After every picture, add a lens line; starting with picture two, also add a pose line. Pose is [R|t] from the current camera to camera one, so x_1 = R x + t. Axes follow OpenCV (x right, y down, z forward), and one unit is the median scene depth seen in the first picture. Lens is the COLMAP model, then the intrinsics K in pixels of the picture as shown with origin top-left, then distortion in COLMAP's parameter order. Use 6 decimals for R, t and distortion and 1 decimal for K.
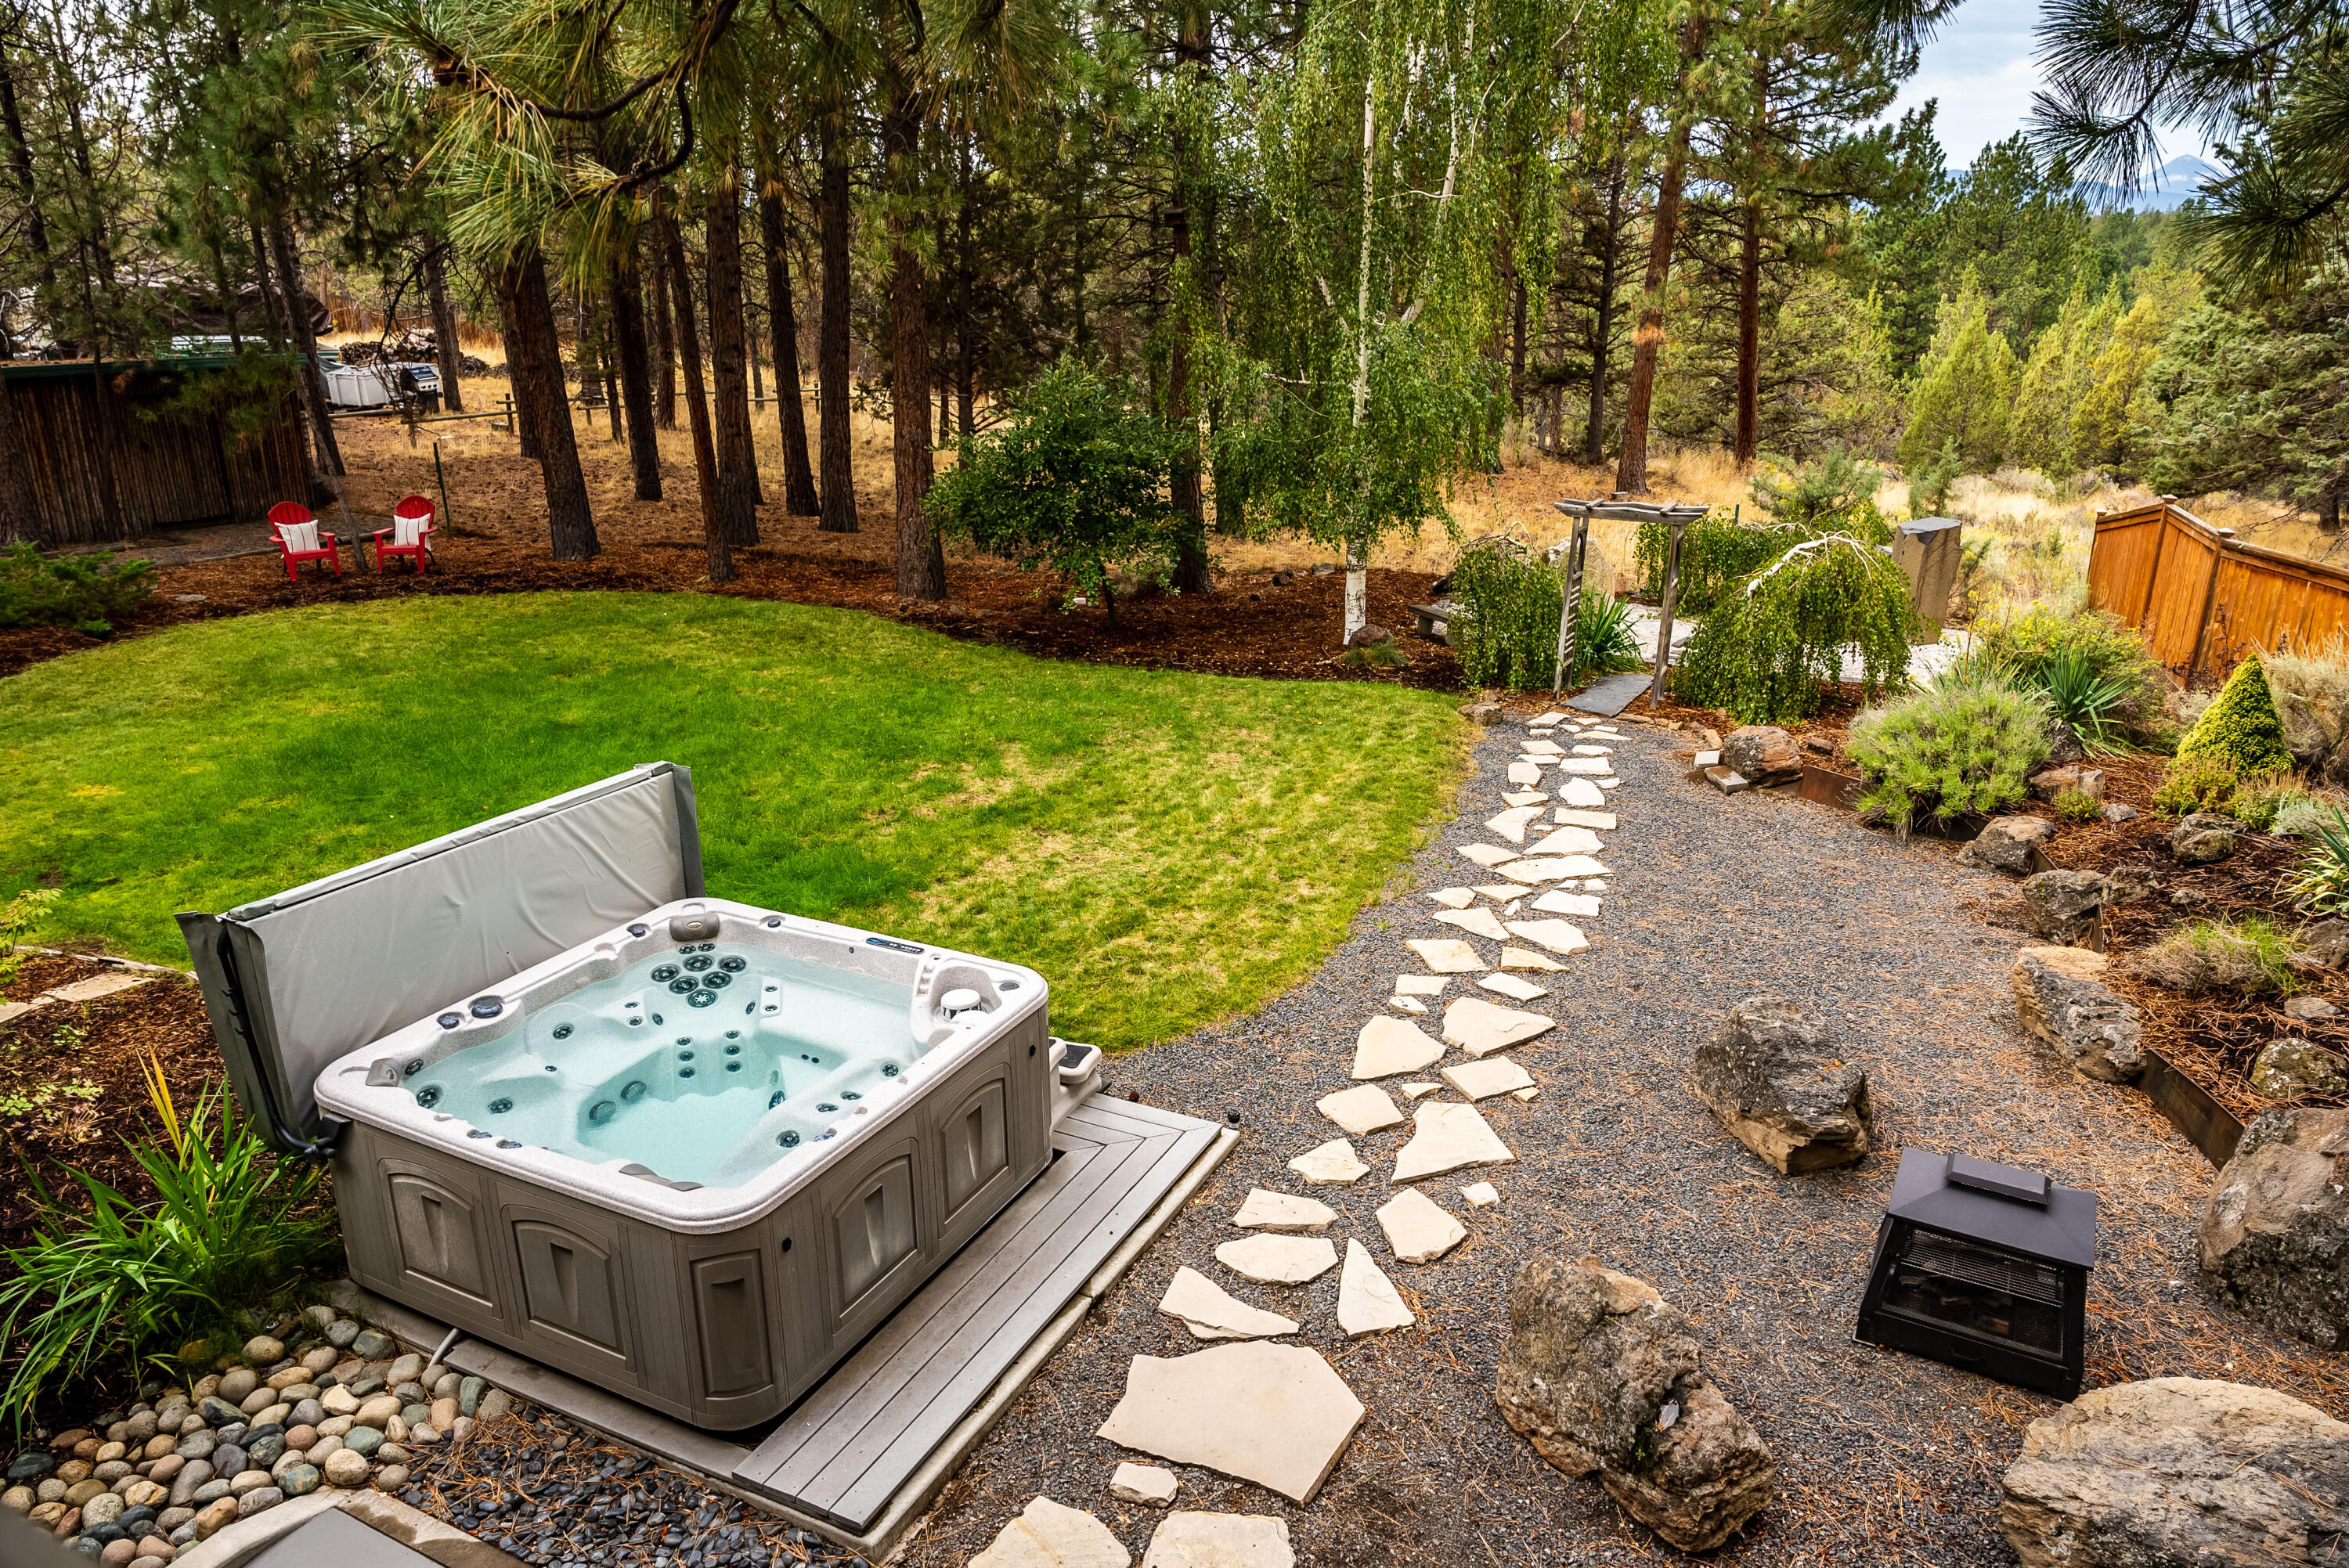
lens RADIAL K [[1570.7, 0, 1174.5], [0, 1570.7, 784.0], [0, 0, 1]] dist [-0.005071, -0.003907]
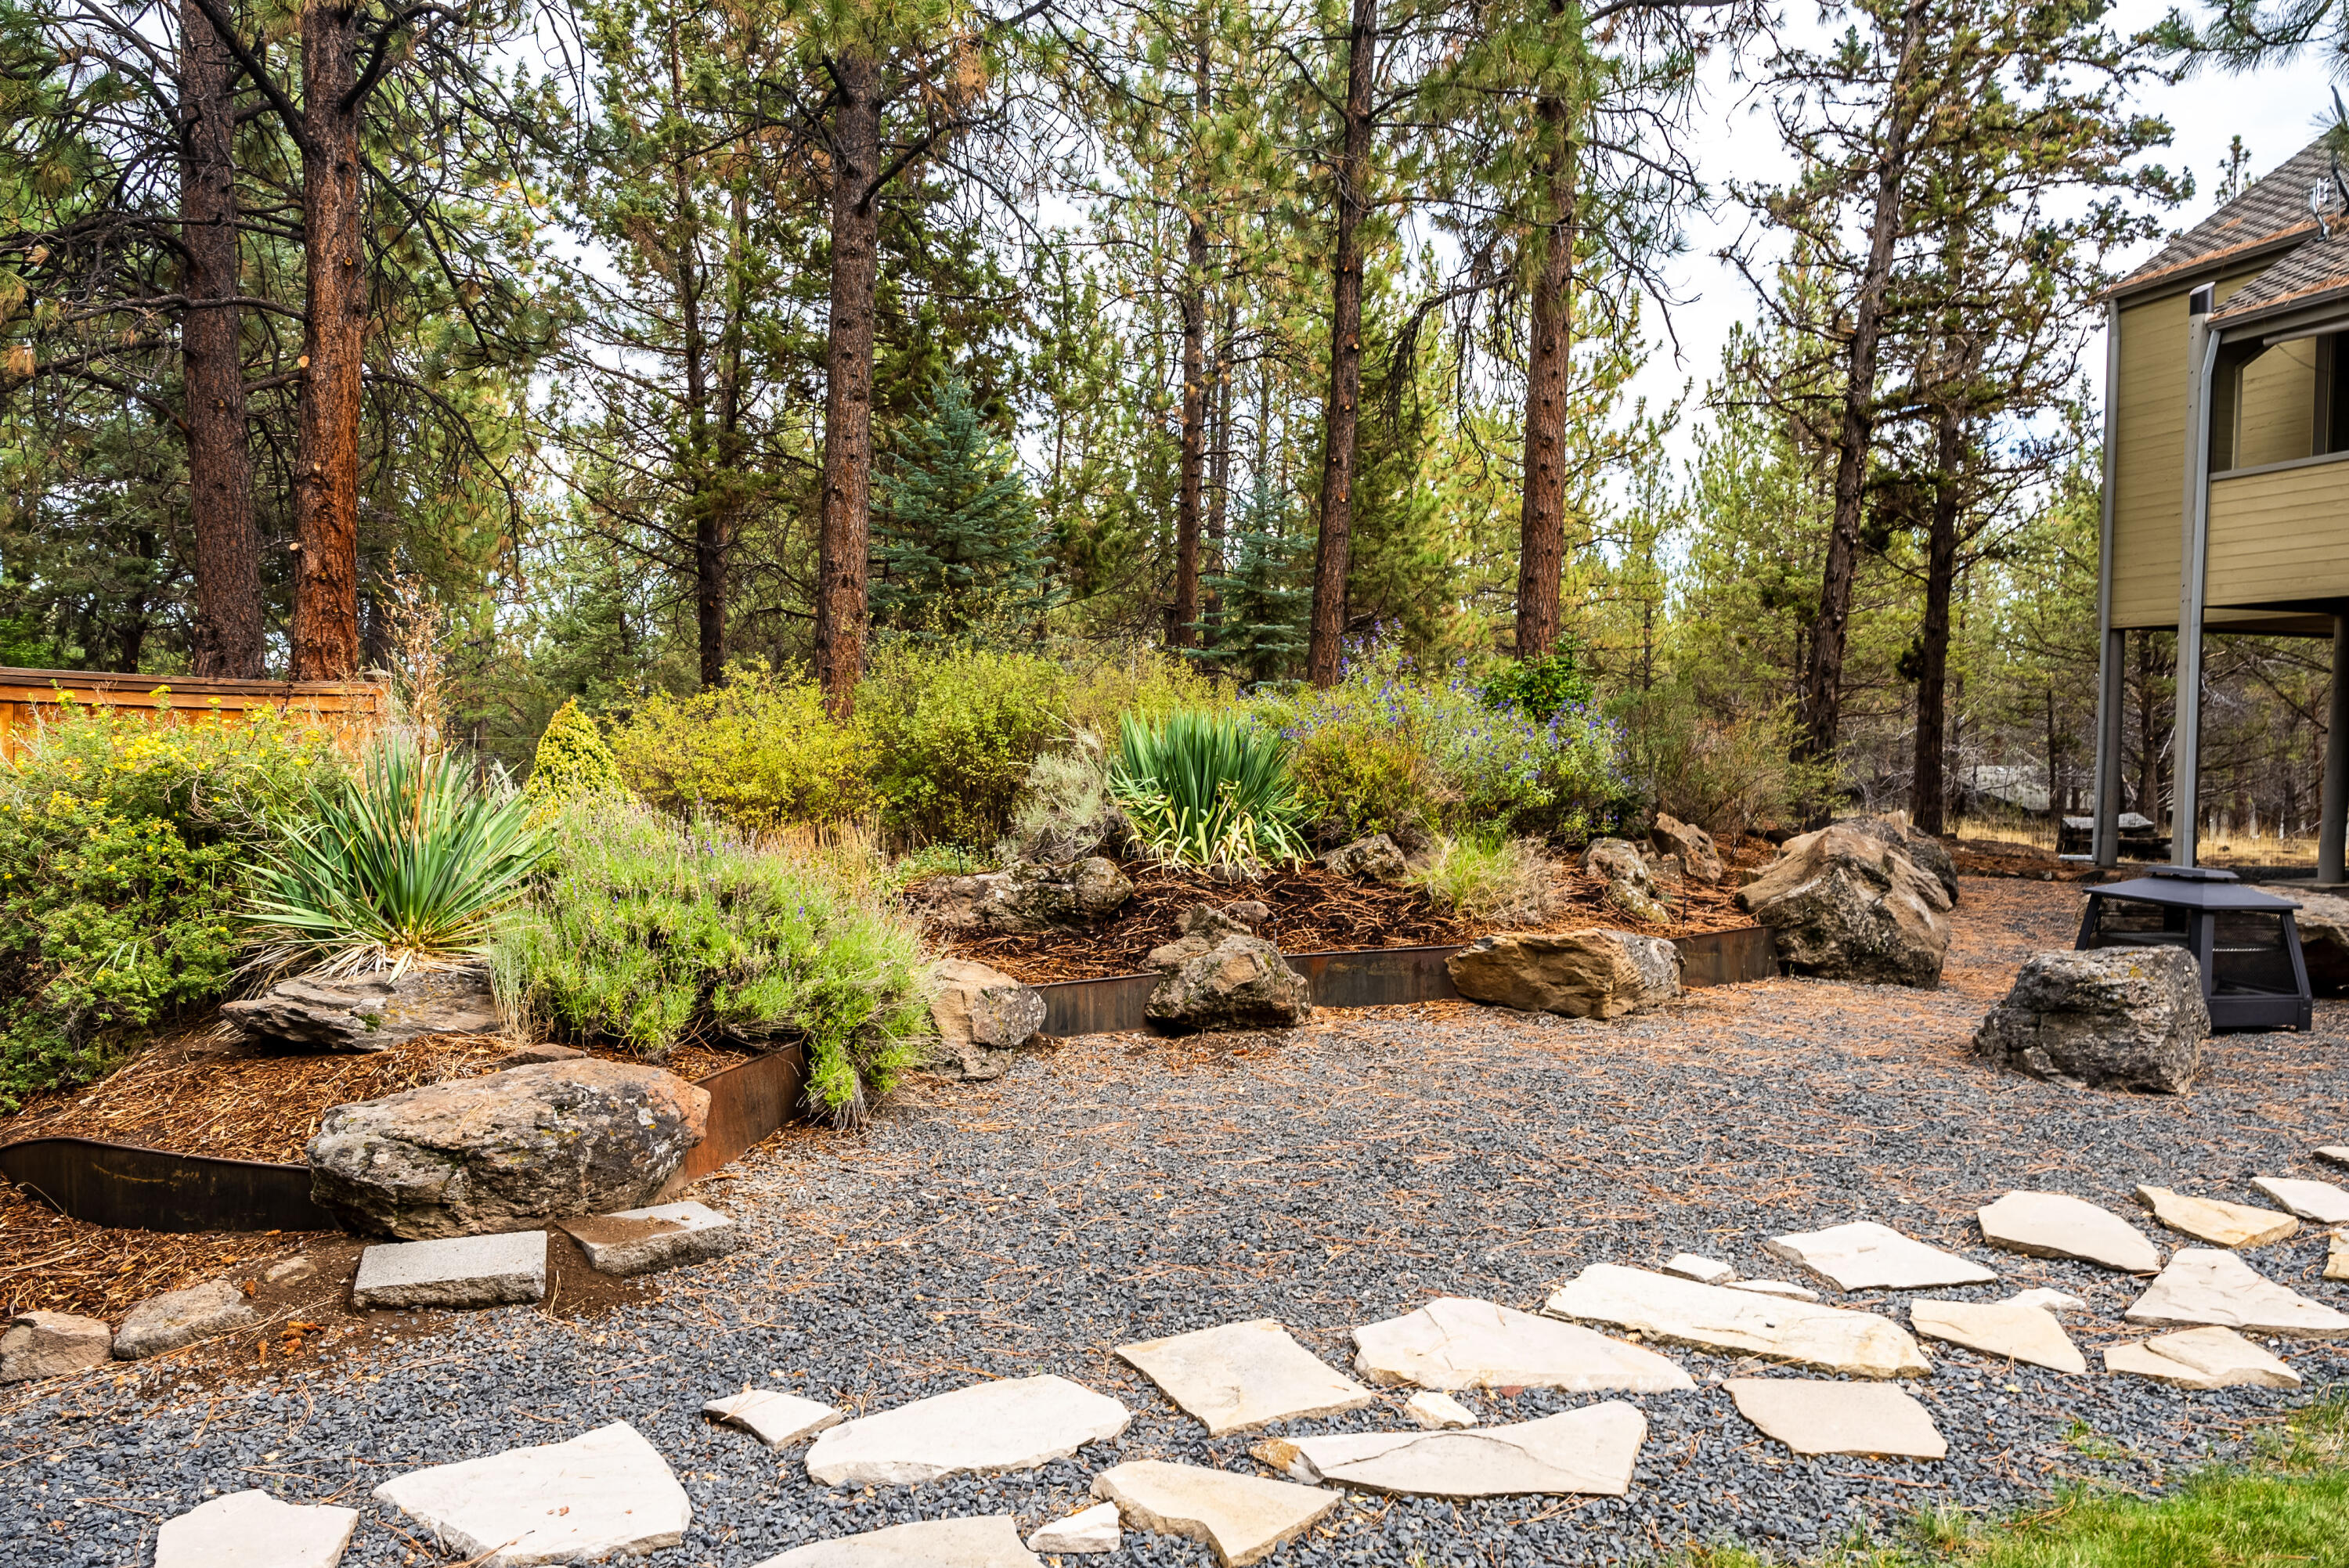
lens RADIAL K [[1570.7, 0, 1174.5], [0, 1570.7, 784.0], [0, 0, 1]] dist [-0.005071, -0.003907]
pose [[-0.657240, -0.037613, 0.752742, 0.065858], [0.225545, 0.943168, 0.244057, -0.140318], [-0.719142, 0.330181, -0.611404, 1.110950]]
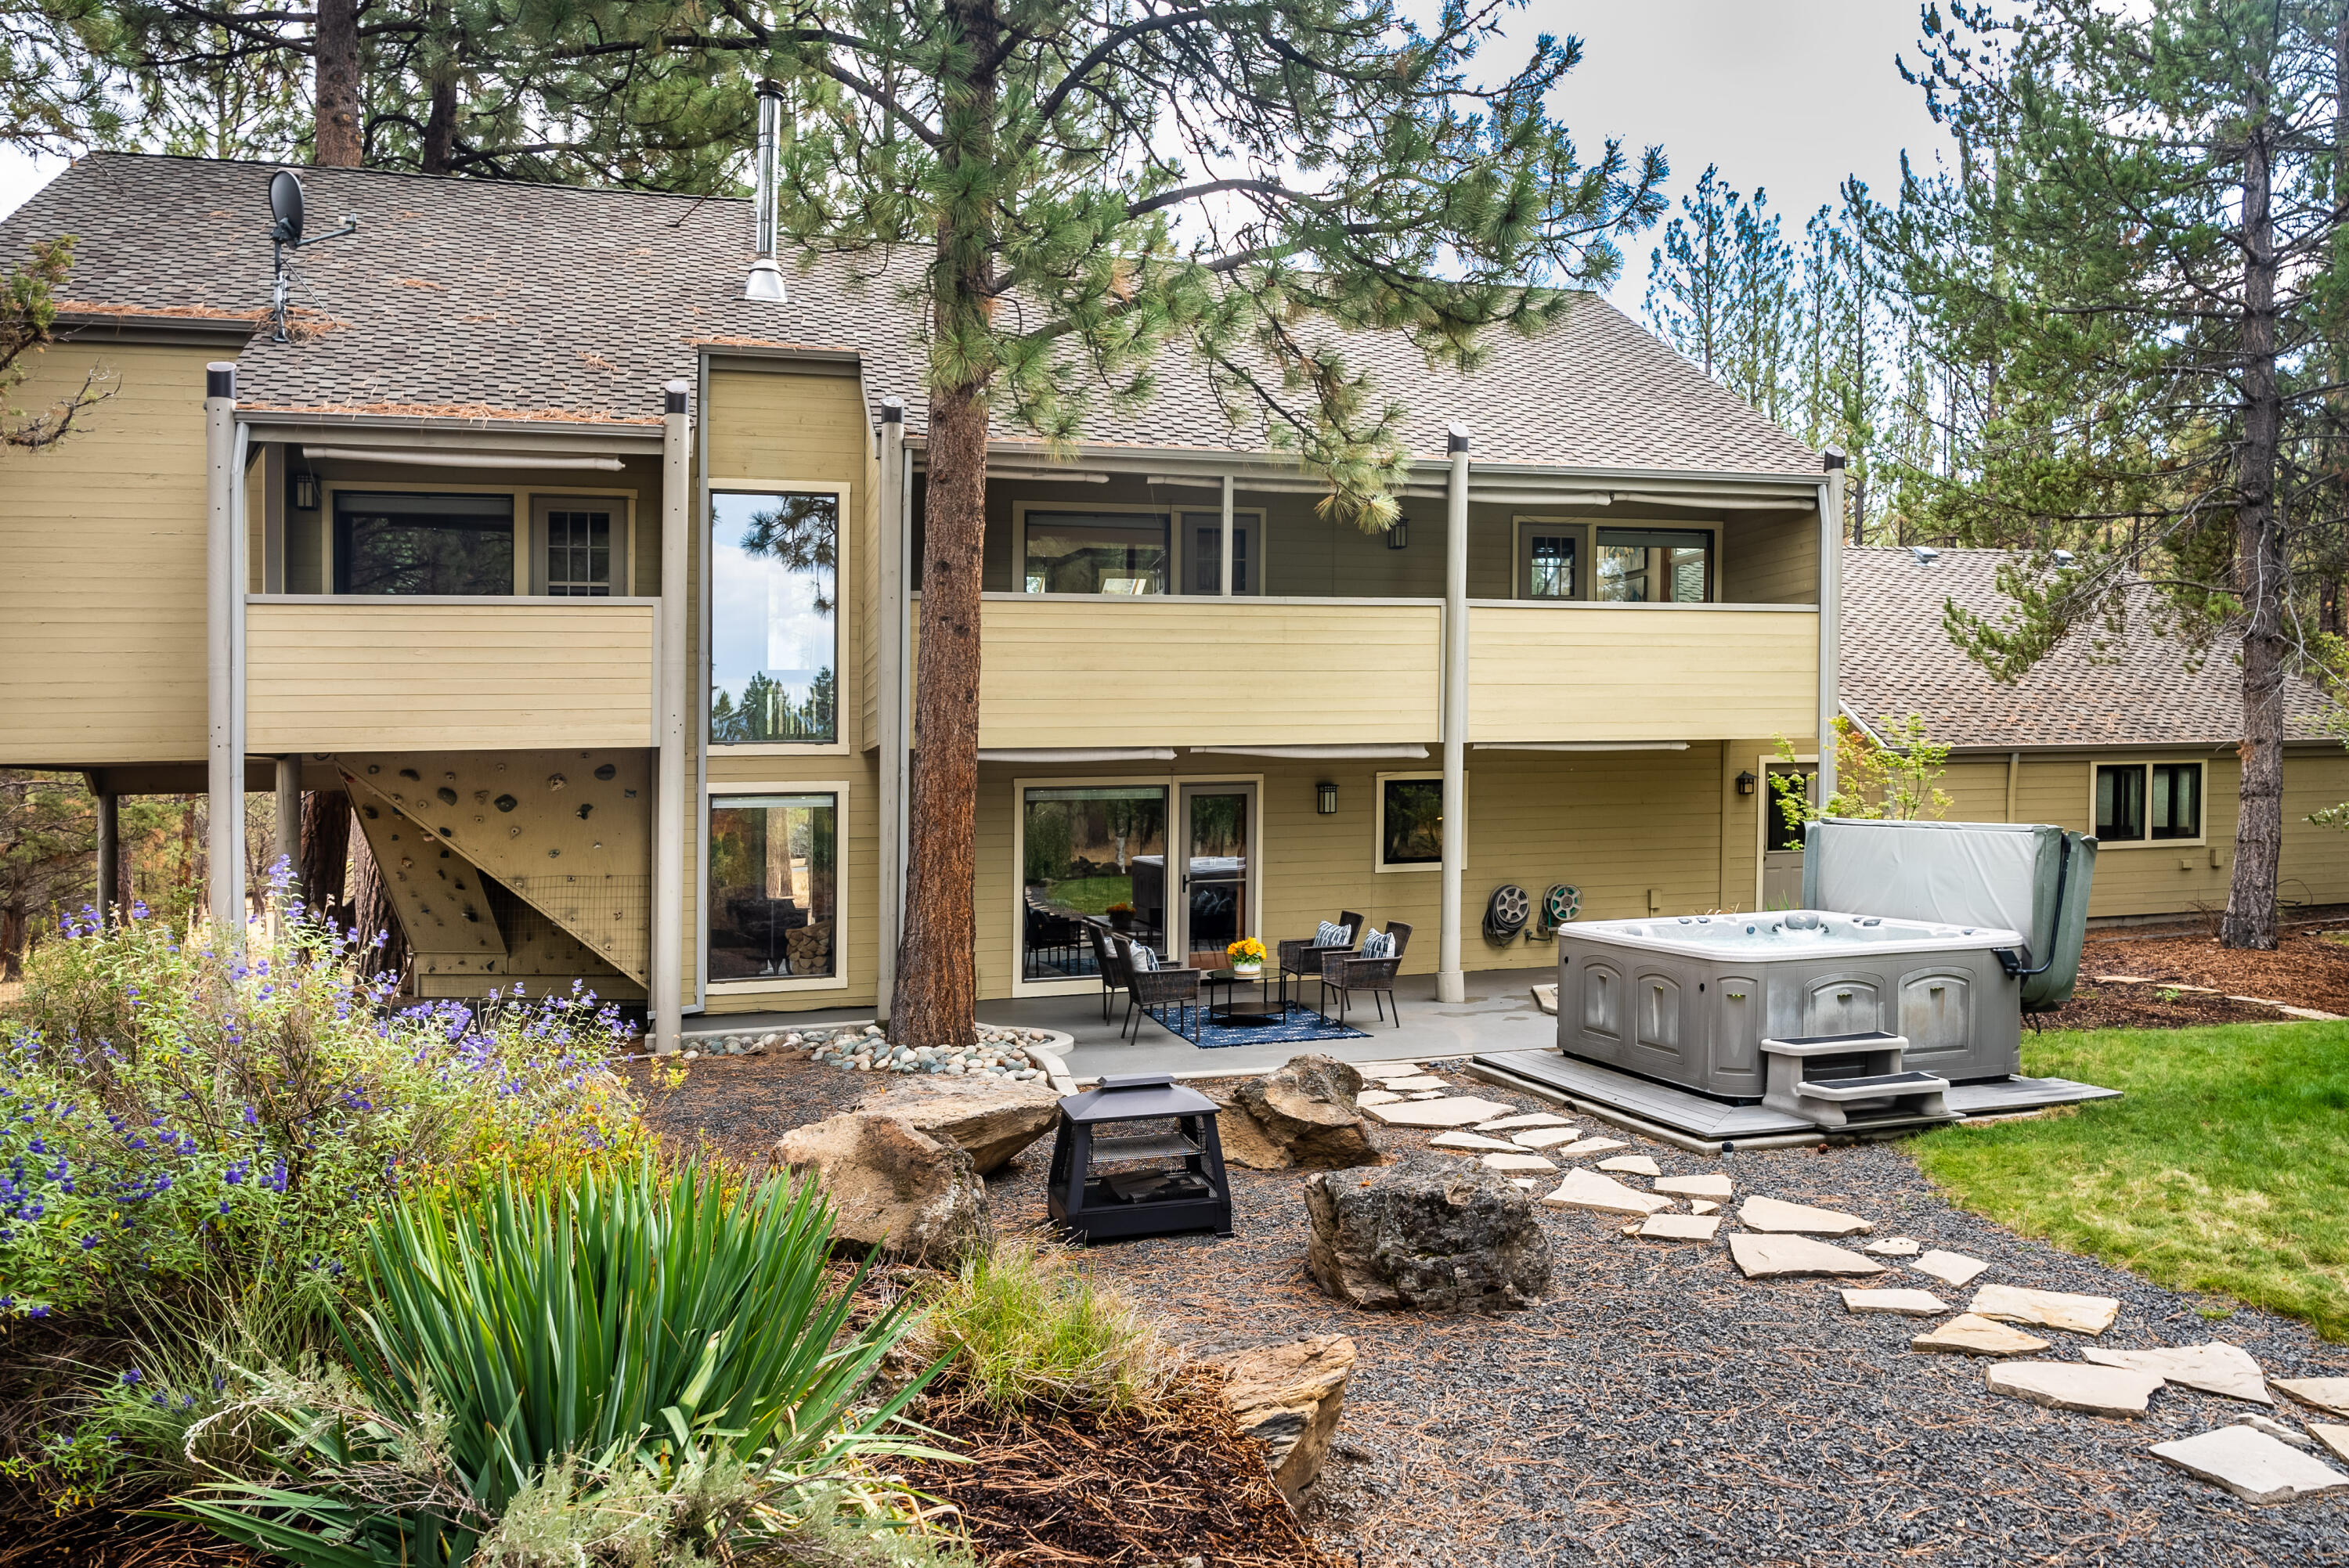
lens RADIAL K [[1570.7, 0, 1174.5], [0, 1570.7, 784.0], [0, 0, 1]] dist [-0.005071, -0.003907]
pose [[-0.721972, 0.018347, -0.691679, 0.650951], [-0.195763, 0.953388, 0.229626, -0.124389], [0.663651, 0.301189, -0.684728, 0.873758]]
